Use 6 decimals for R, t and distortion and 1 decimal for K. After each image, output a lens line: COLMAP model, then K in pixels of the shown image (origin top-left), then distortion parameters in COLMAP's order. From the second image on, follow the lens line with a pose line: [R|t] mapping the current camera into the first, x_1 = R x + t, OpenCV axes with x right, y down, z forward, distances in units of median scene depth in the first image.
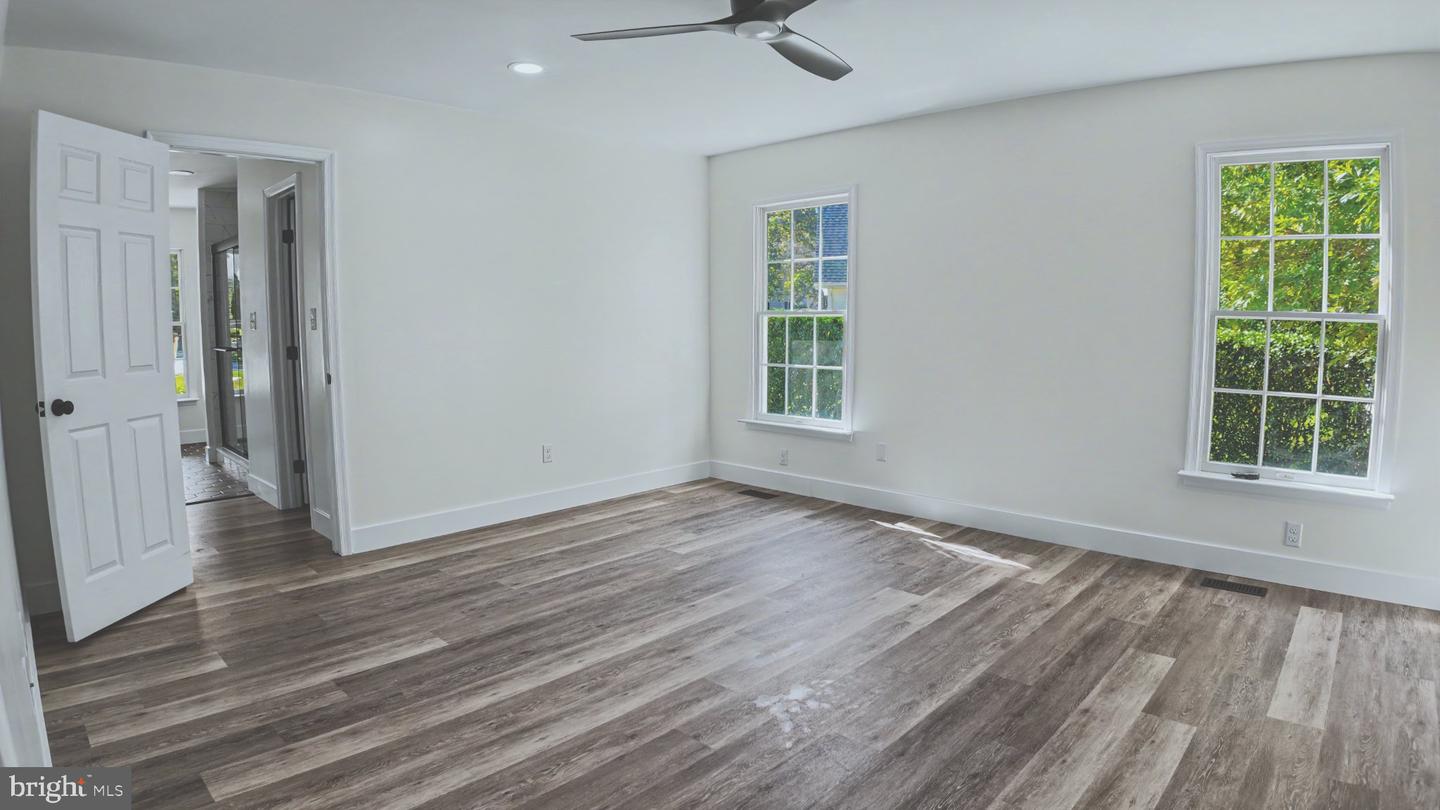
lens RADIAL K [[775.0, 0, 721.1], [0, 775.0, 398.7], [0, 0, 1]] dist [-0.094720, -0.024540]
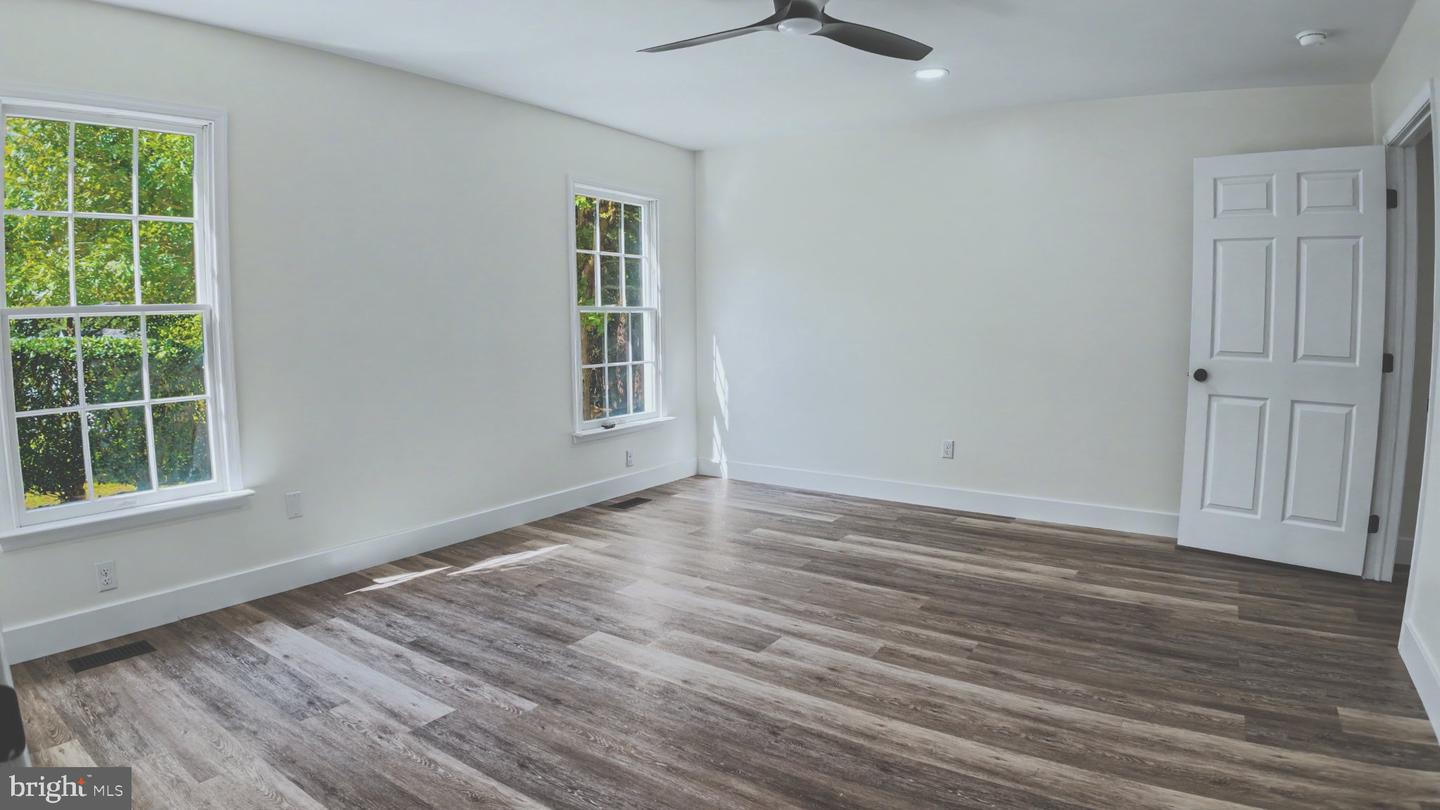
lens RADIAL K [[775.0, 0, 721.1], [0, 775.0, 398.7], [0, 0, 1]] dist [-0.094720, -0.024540]
pose [[-0.173086, -0.106086, 0.979177, -0.717549], [0.104144, 0.986637, 0.125304, -0.102021], [-0.979385, 0.123664, -0.159725, 0.973419]]
